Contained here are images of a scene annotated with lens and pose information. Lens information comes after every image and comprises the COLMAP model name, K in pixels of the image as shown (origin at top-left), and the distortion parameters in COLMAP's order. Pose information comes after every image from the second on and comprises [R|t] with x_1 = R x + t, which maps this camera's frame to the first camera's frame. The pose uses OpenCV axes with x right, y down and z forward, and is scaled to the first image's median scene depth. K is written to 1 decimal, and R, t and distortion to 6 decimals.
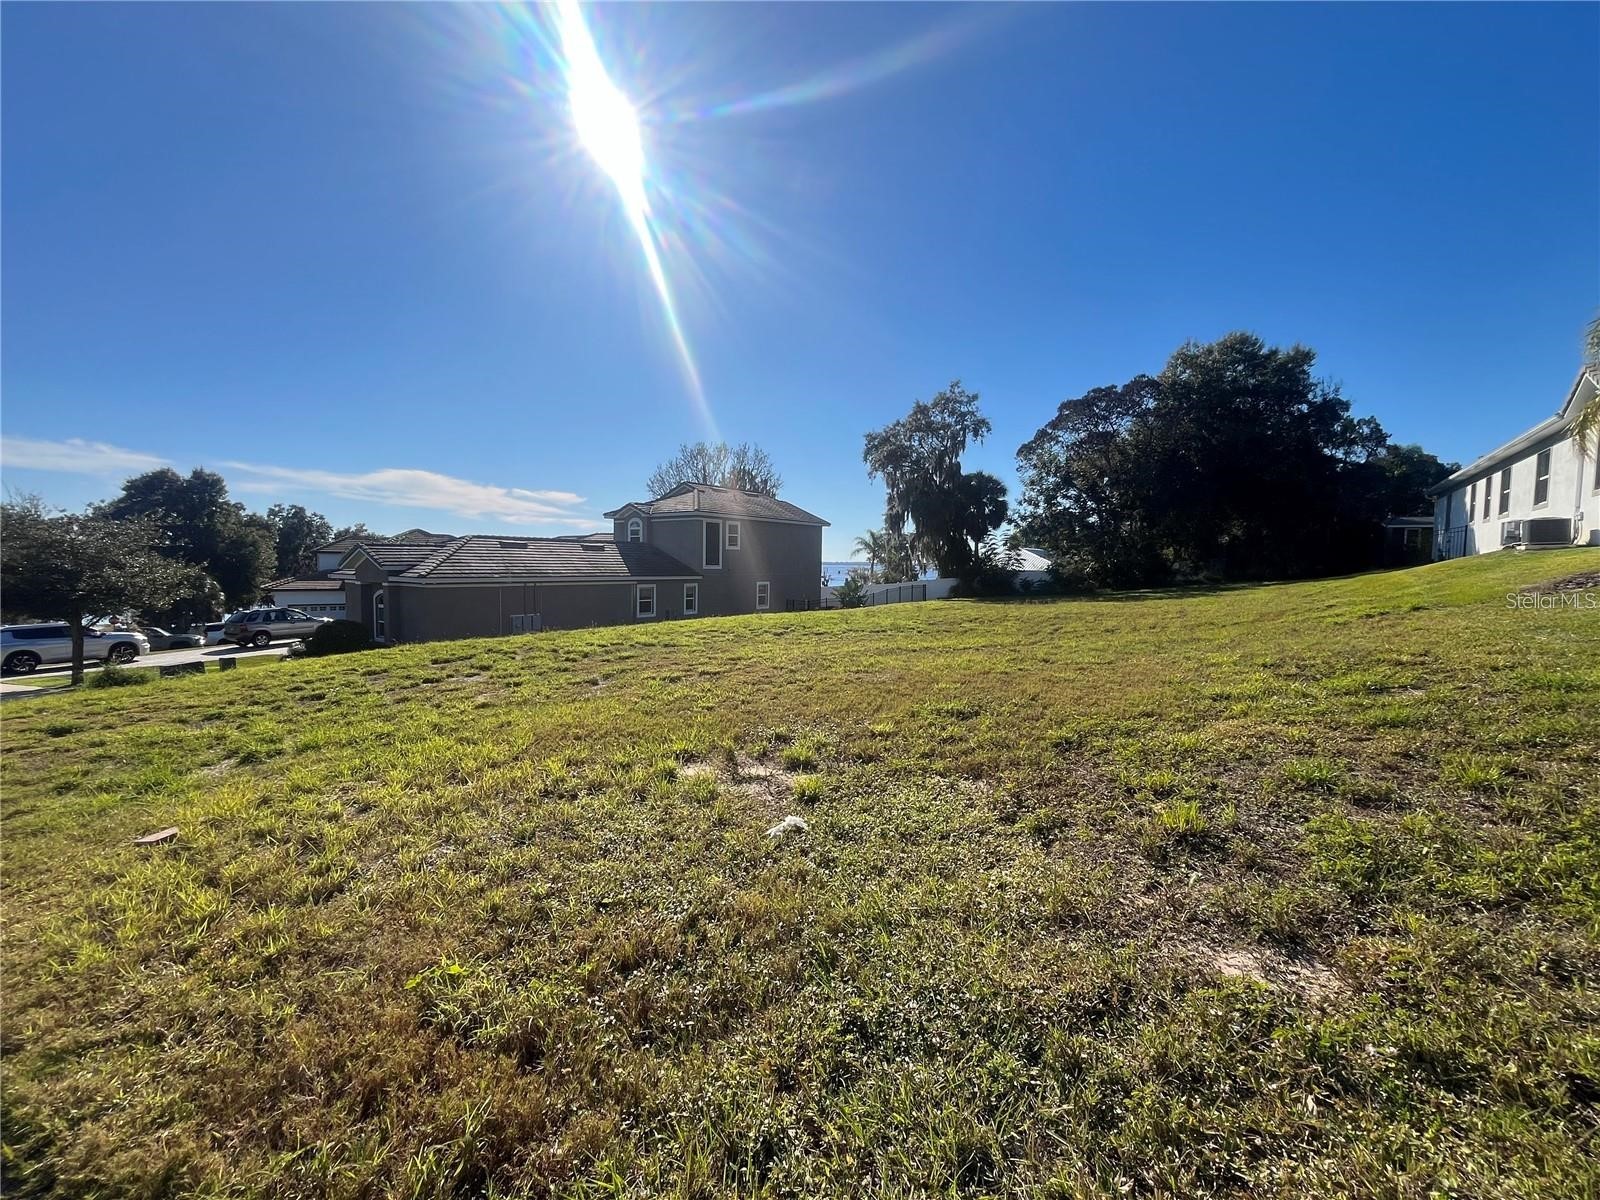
lens RADIAL K [[682.1, 0, 791.7], [0, 682.1, 602.6], [0, 0, 1]] dist [-0.002828, 0.000909]
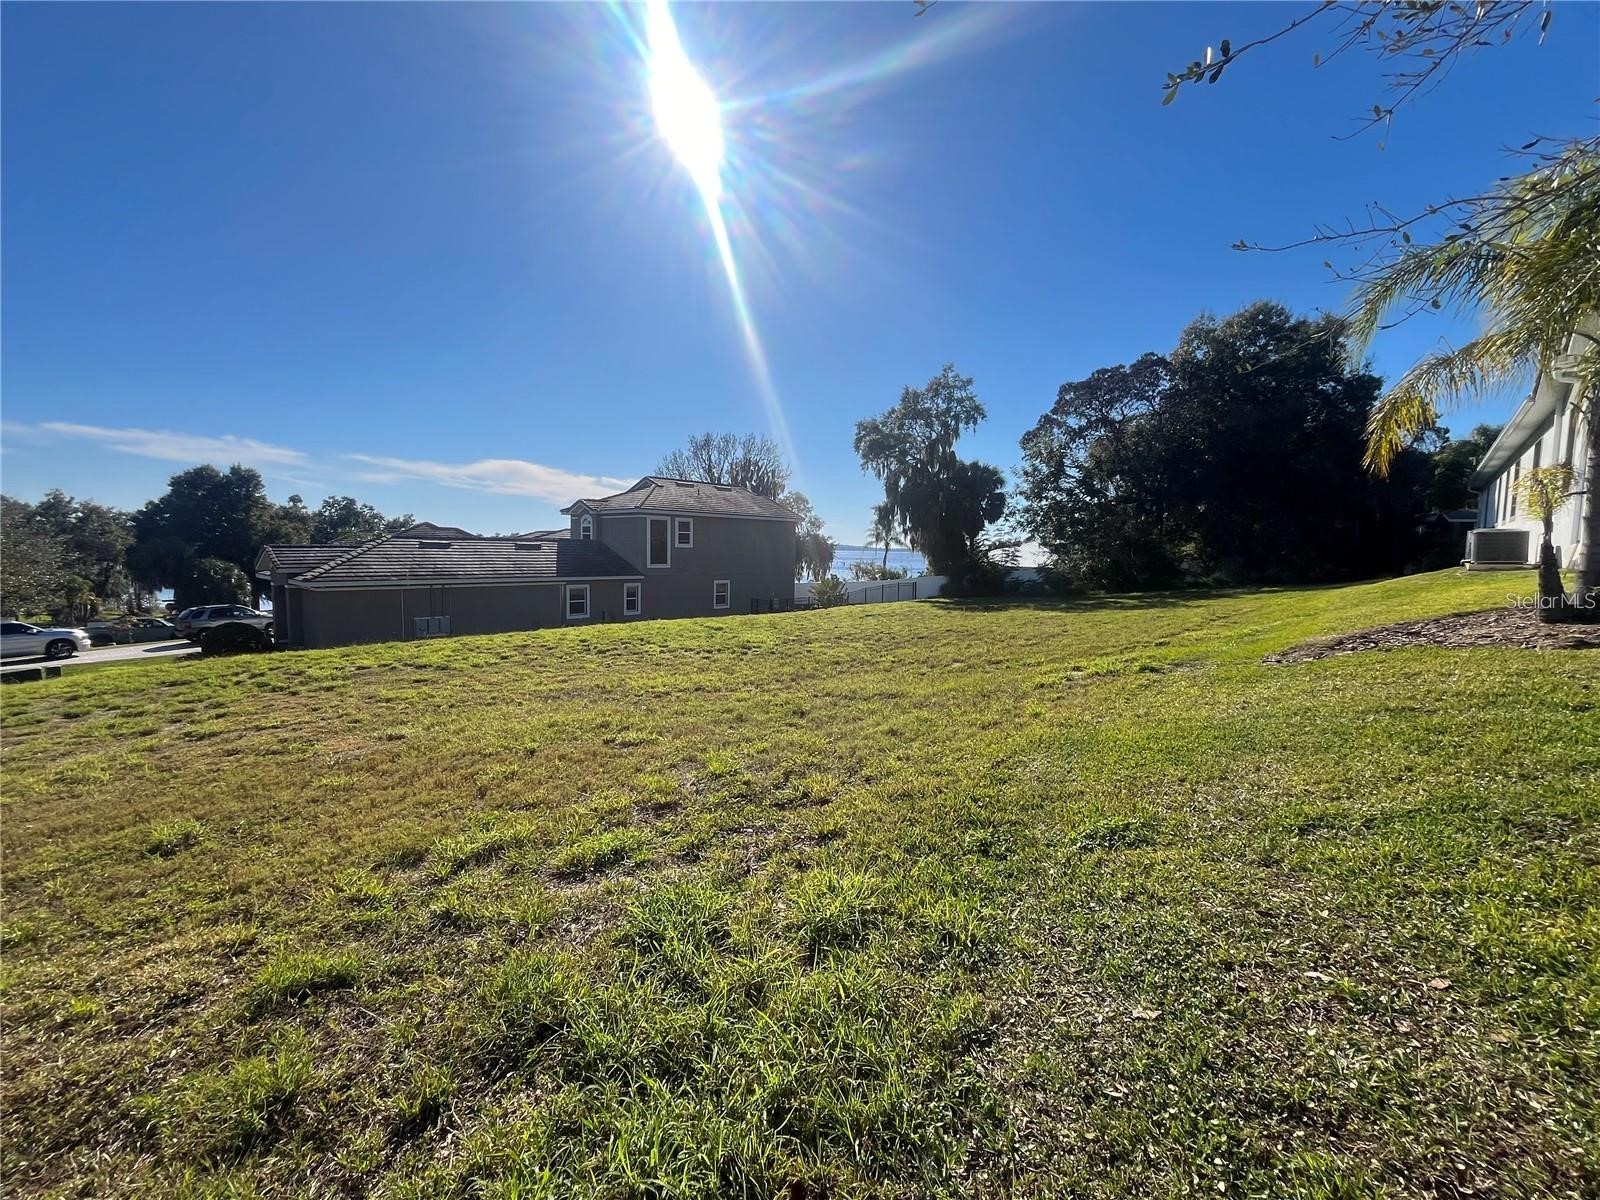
lens RADIAL K [[682.1, 0, 798.3], [0, 682.1, 601.1], [0, 0, 1]] dist [-0.002828, 0.000909]
pose [[0.994437, 0.011767, -0.104677, 0.140110], [-0.009892, 0.999782, 0.018410, -0.017052], [0.104871, -0.017272, 0.994336, 0.047136]]
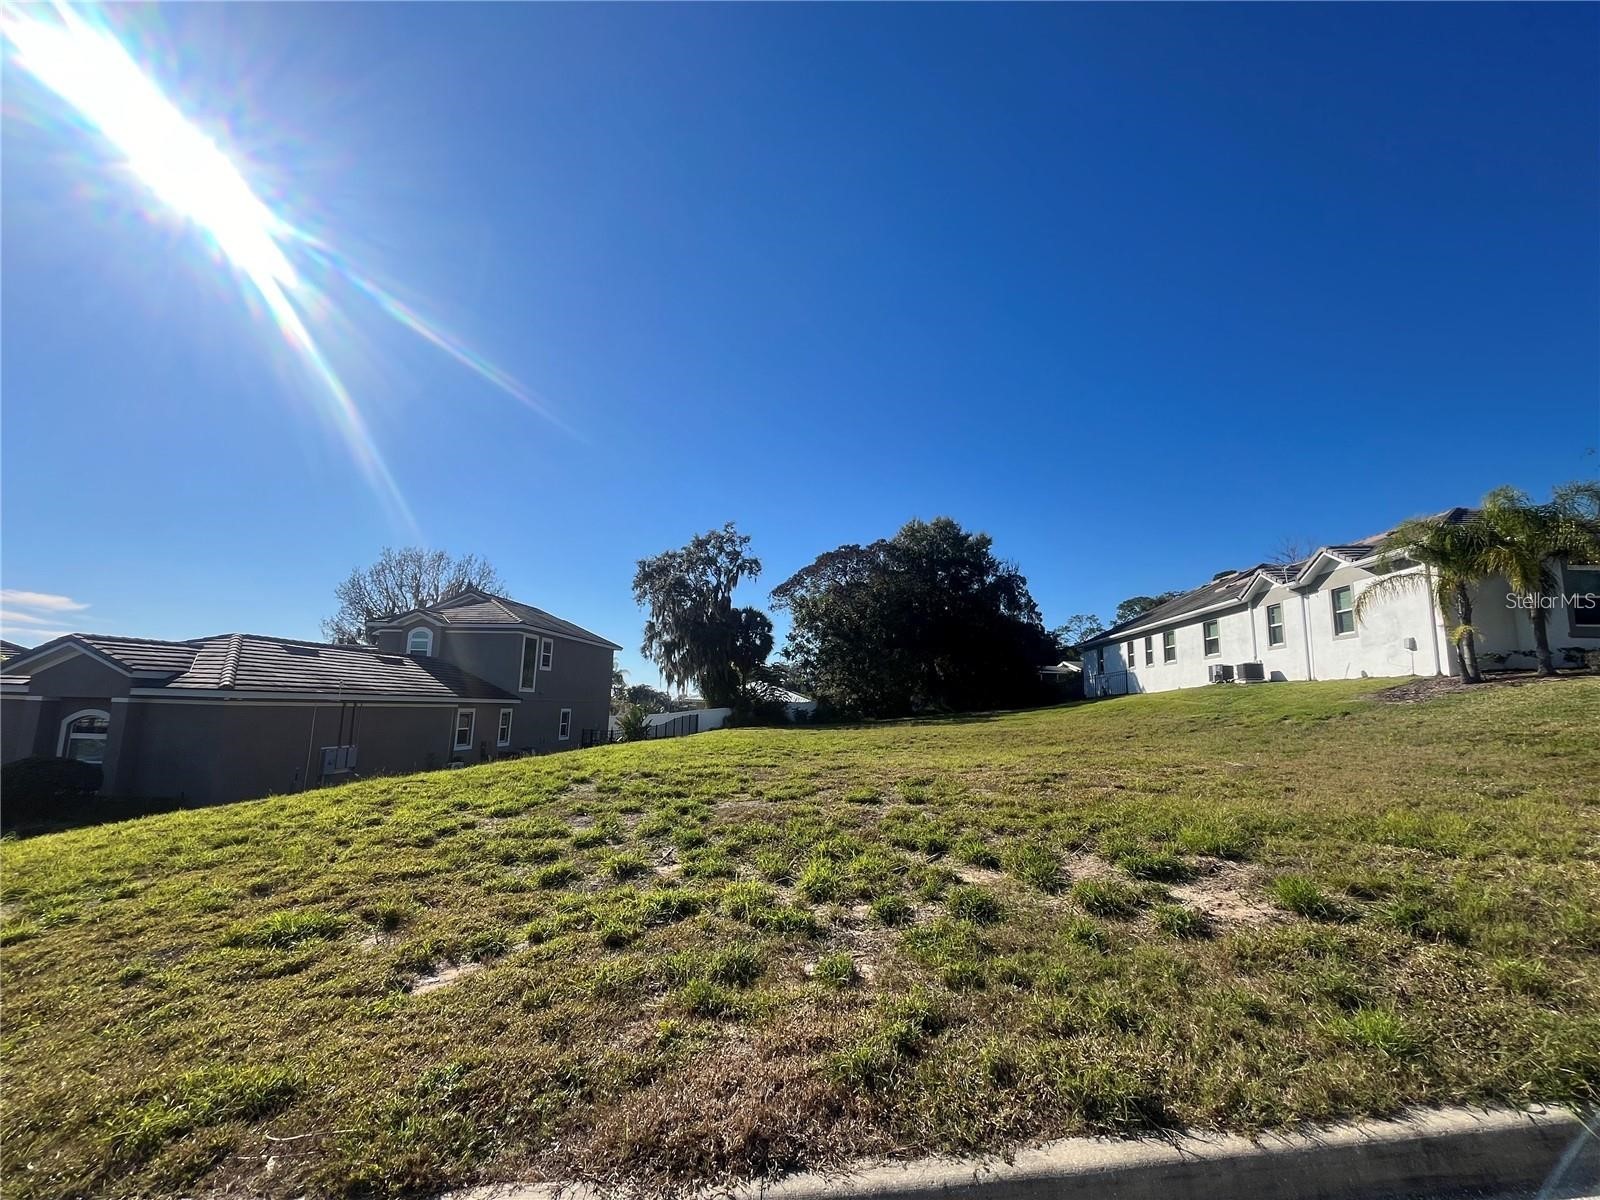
lens RADIAL K [[682.1, 0, 801.5], [0, 682.1, 595.8], [0, 0, 1]] dist [-0.002828, 0.000909]
pose [[0.861098, 0.089559, 0.500490, -0.193166], [0.016285, 0.979001, -0.203204, 0.008586], [-0.508179, 0.183129, 0.841557, 0.063357]]
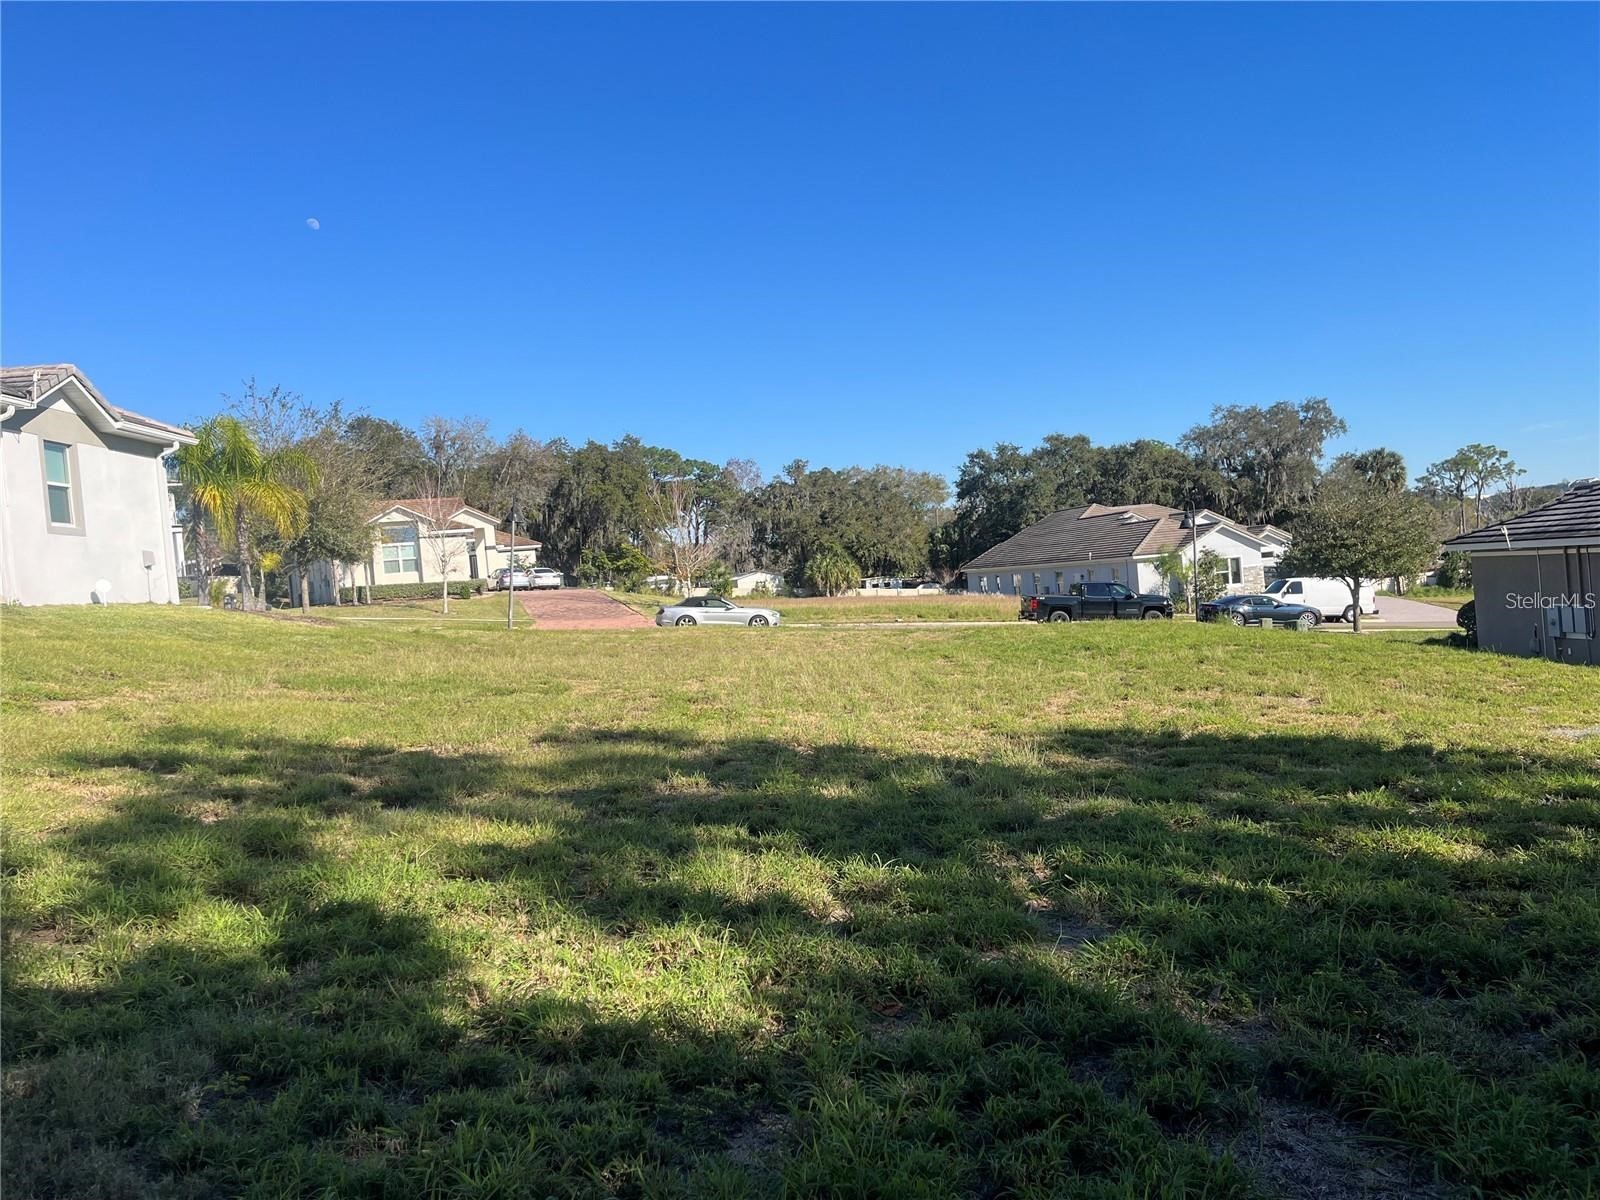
lens RADIAL K [[1202.8, 0, 810.5], [0, 1202.8, 606.9], [0, 0, 1]] dist [0.078616, -0.102674]
pose [[-0.797921, 0.069084, -0.598790, 0.415753], [0.042300, 0.997379, 0.058702, -0.038687], [0.601275, 0.021511, -0.798752, 0.818735]]
